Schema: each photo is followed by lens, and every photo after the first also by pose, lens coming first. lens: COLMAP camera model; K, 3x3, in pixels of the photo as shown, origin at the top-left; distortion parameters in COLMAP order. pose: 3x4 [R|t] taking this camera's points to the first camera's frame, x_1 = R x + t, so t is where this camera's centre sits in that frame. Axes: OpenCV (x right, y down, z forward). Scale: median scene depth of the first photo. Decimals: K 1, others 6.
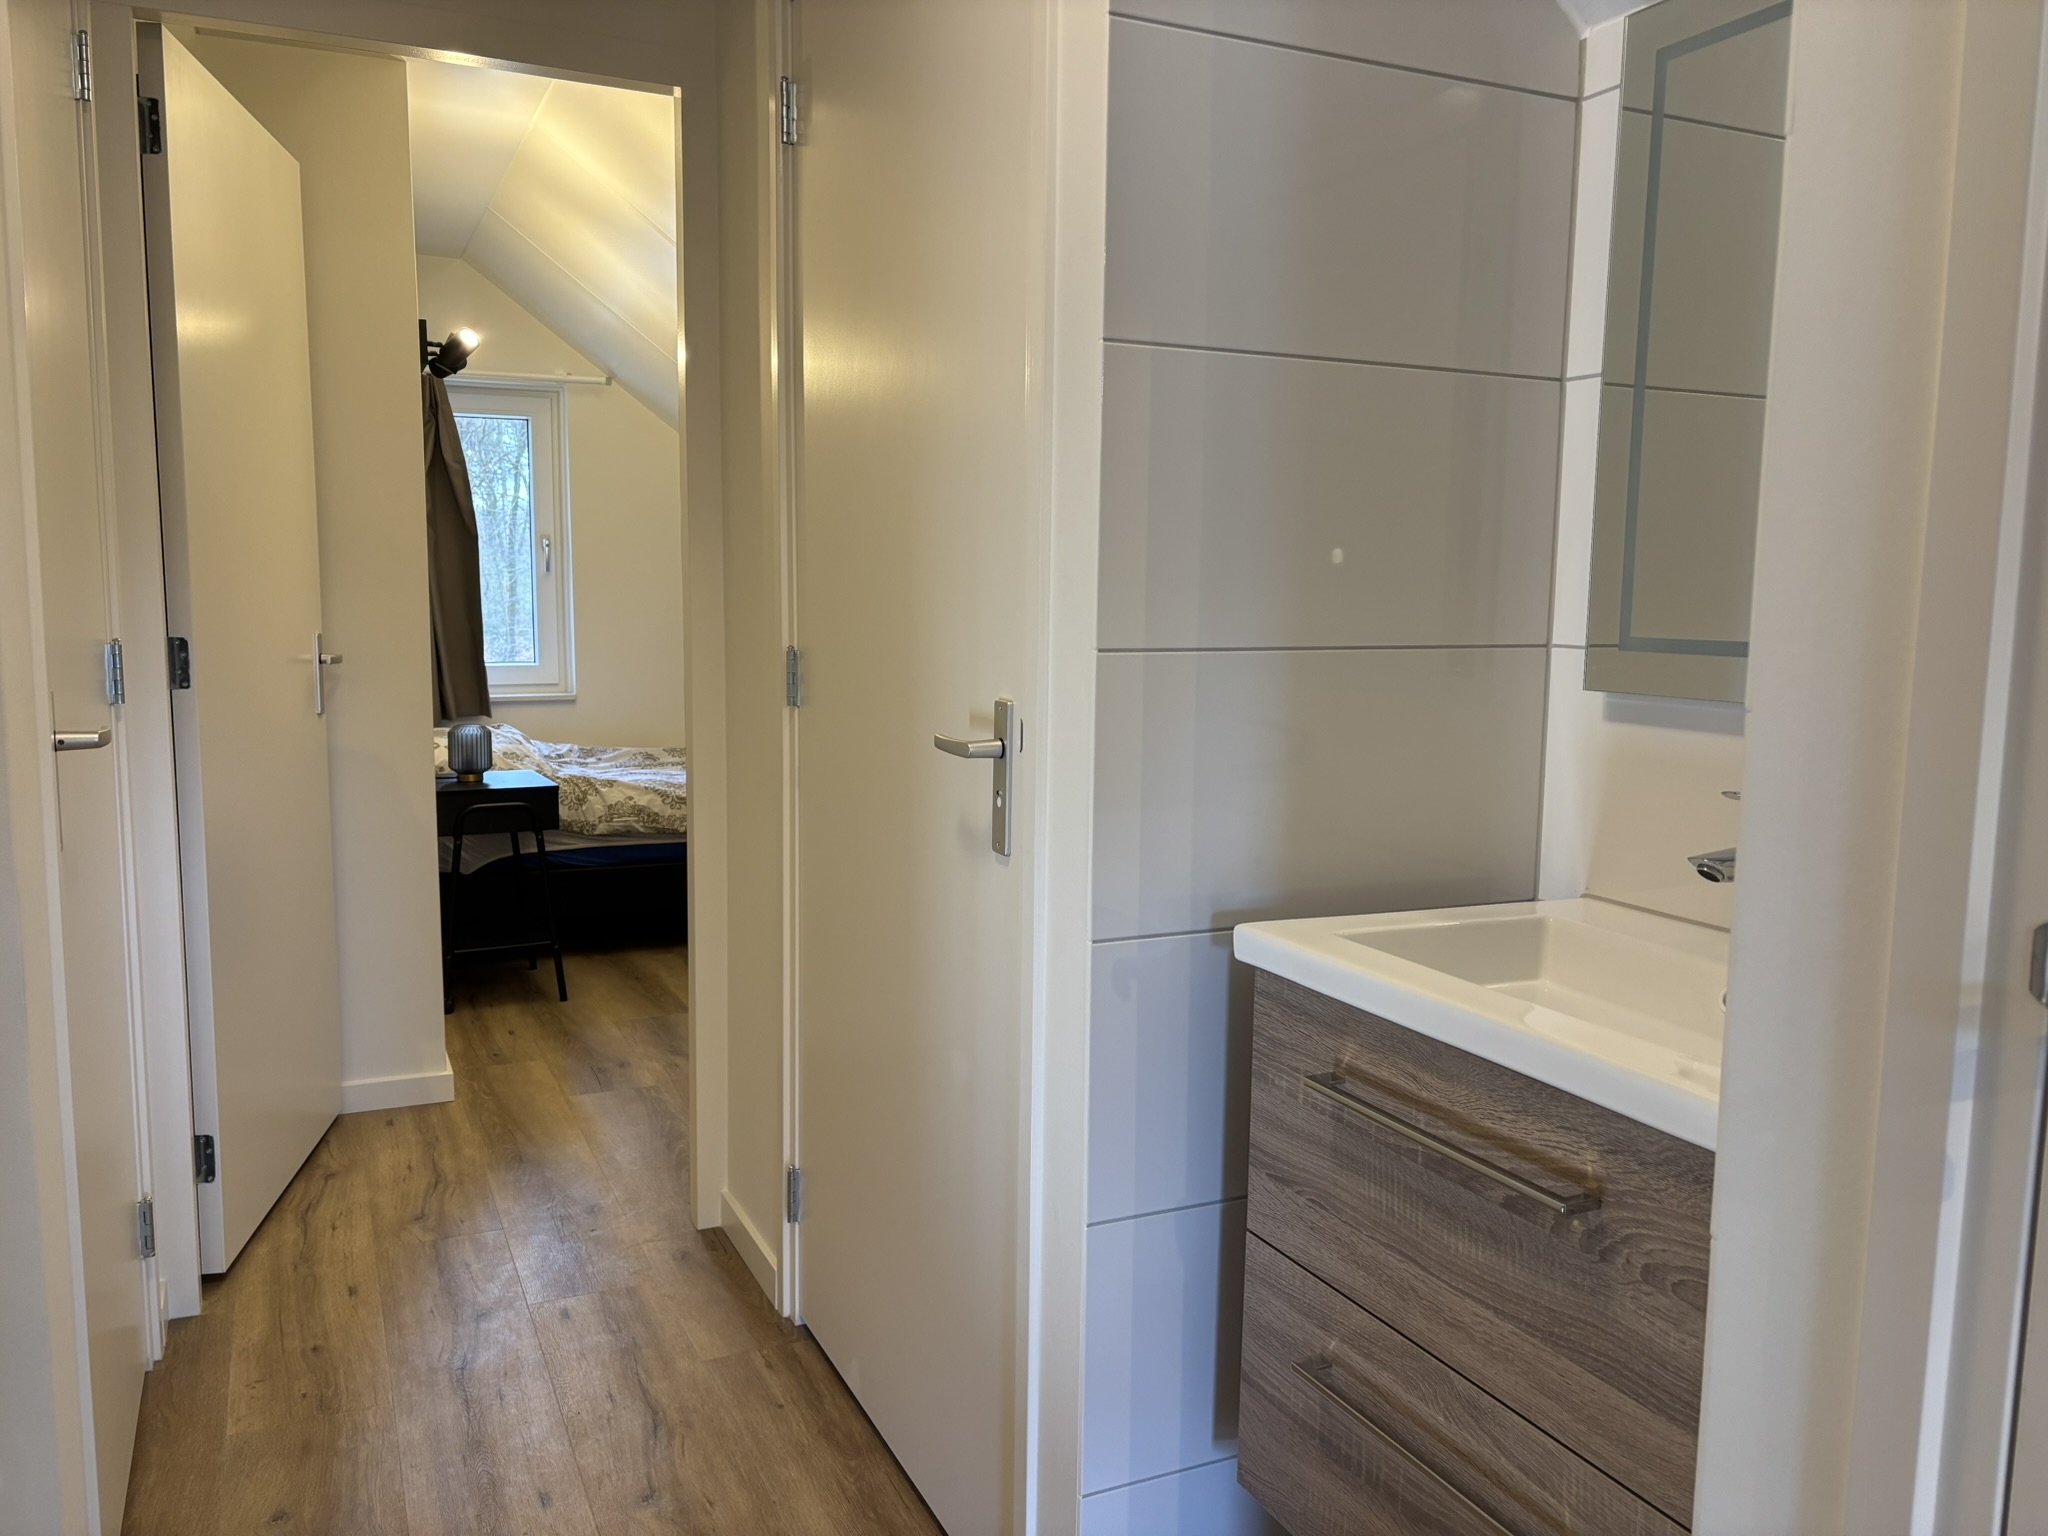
lens RADIAL K [[1536.3, 0, 1021.0], [0, 1536.3, 773.2], [0, 0, 1]] dist [0.002001, -0.002875]
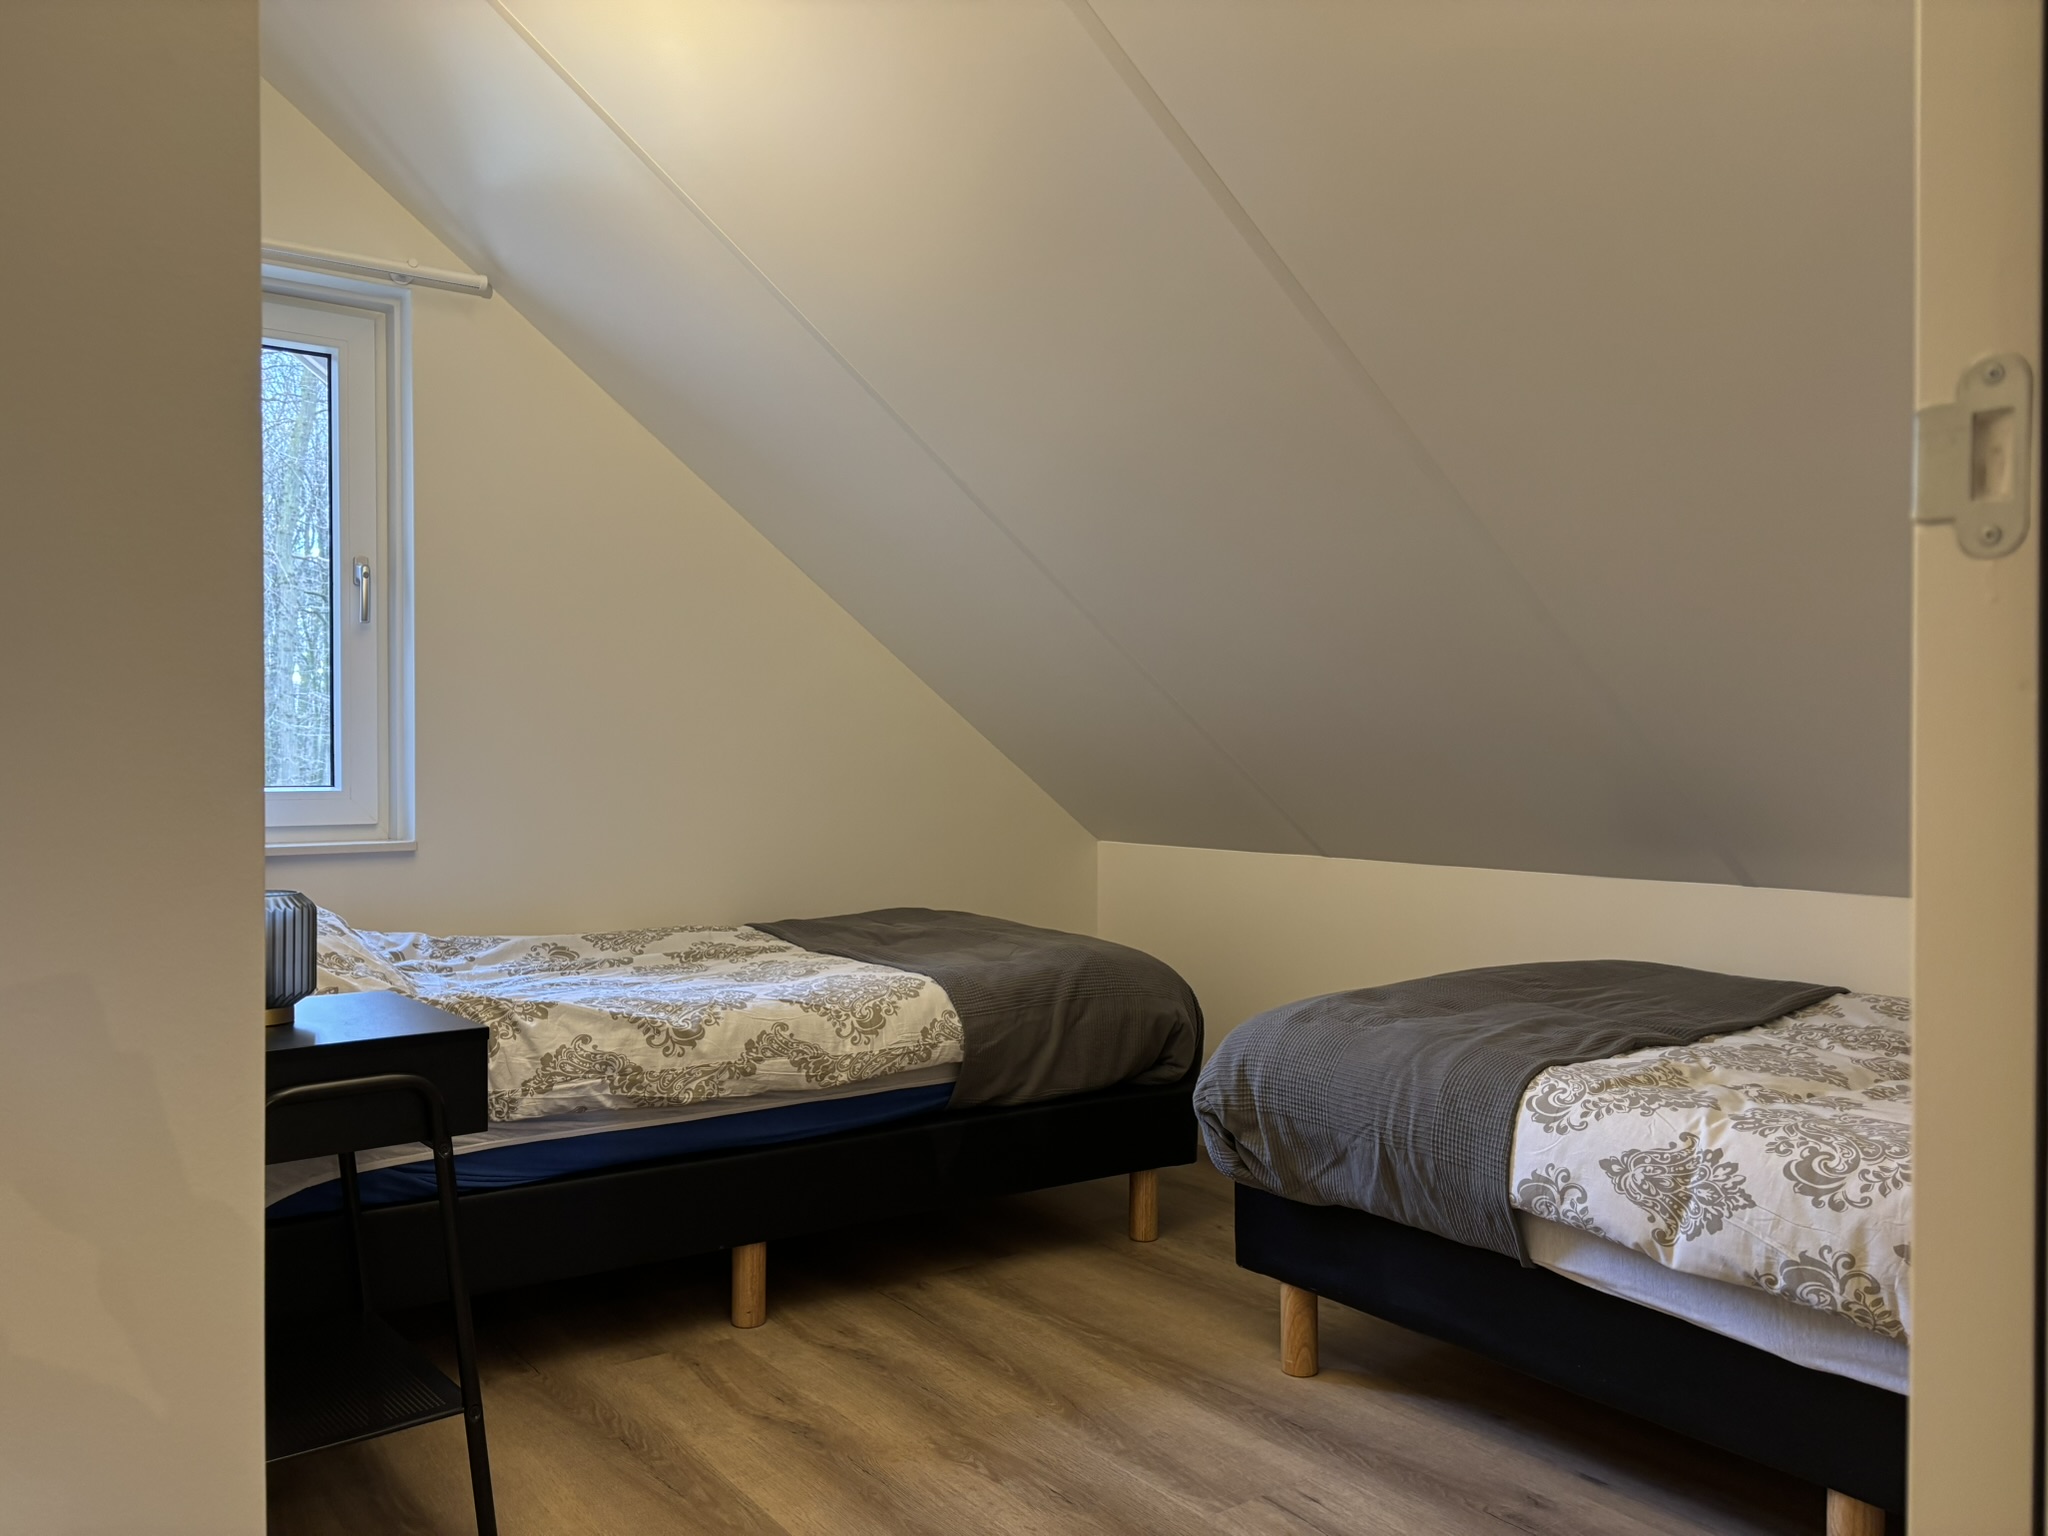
lens RADIAL K [[1536.3, 0, 1027.3], [0, 1536.3, 761.6], [0, 0, 1]] dist [0.002001, -0.002875]
pose [[0.981433, -0.009955, 0.191547, -0.208073], [0.033005, 0.992521, -0.117527, -0.009075], [-0.188944, 0.121667, 0.974421, 0.485234]]
